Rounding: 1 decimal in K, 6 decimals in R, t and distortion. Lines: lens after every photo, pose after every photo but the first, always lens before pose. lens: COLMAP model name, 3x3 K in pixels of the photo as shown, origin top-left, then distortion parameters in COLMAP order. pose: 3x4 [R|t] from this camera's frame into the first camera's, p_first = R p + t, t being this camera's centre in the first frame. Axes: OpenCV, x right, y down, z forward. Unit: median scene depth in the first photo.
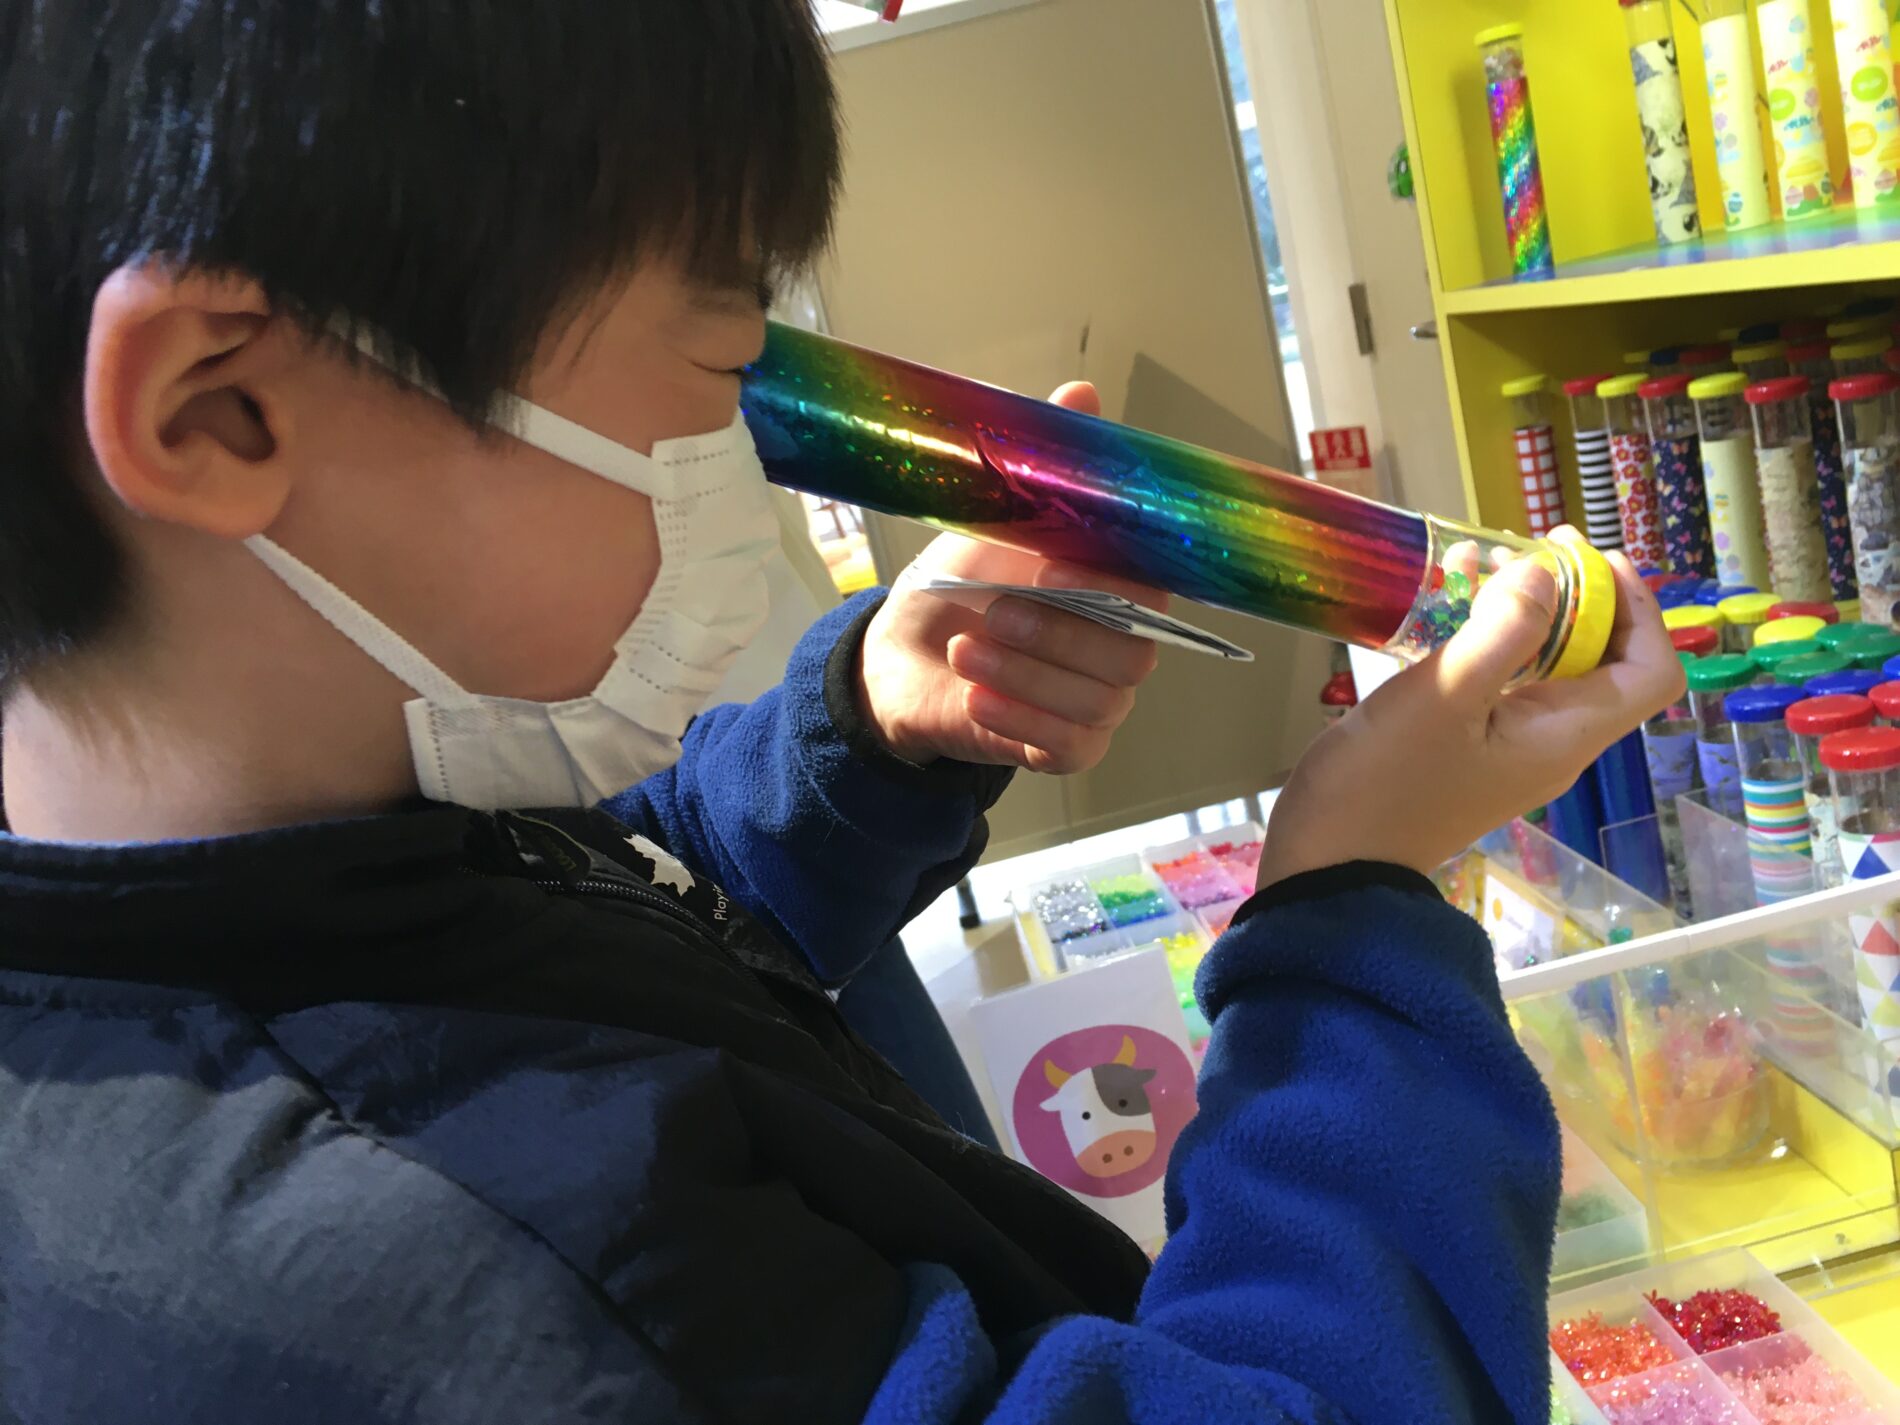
lens RADIAL K [[1610.4, 0, 949.0], [0, 1610.4, 710.5], [0, 0, 1]] dist [-0.009847, -0.007568]
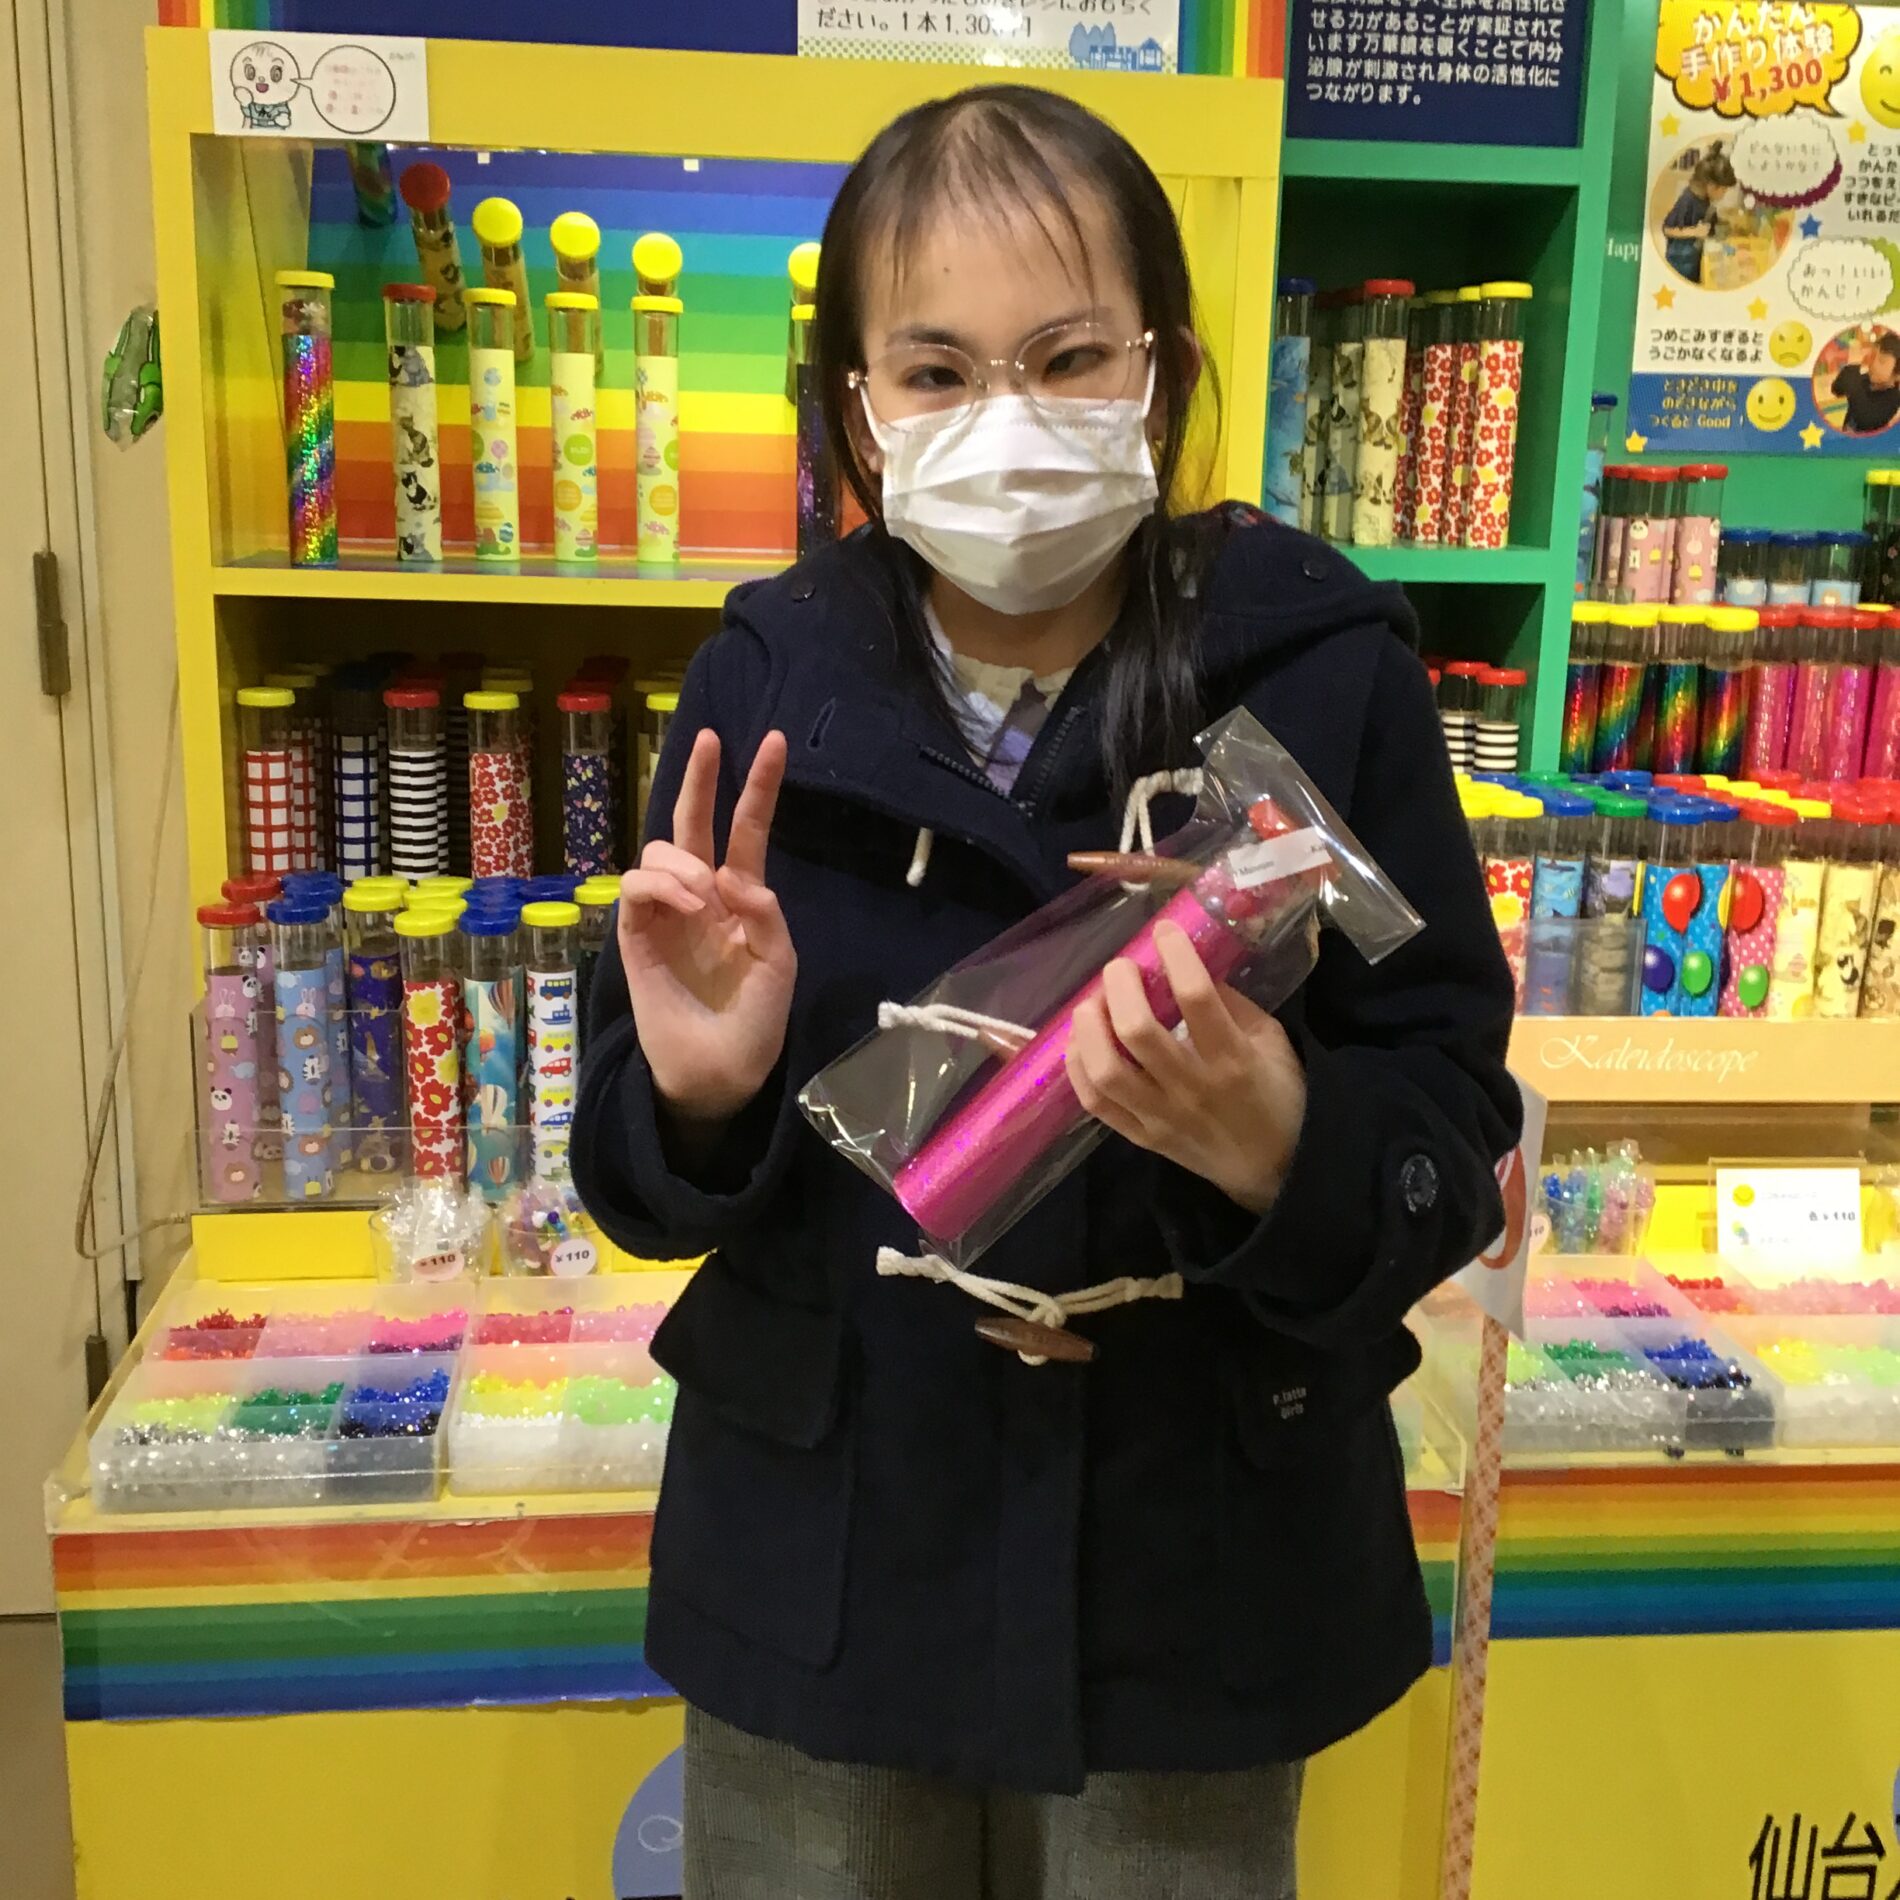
lens RADIAL K [[2221.0, 0, 949.5], [0, 2221.0, 951.6], [0, 0, 1]] dist [0.011094, 0.000000]
pose [[-0.019446, 0.015377, 0.999693, -0.866040], [0.202051, 0.979312, -0.011133, 0.007926], [-0.979182, 0.201773, -0.022151, 0.795501]]
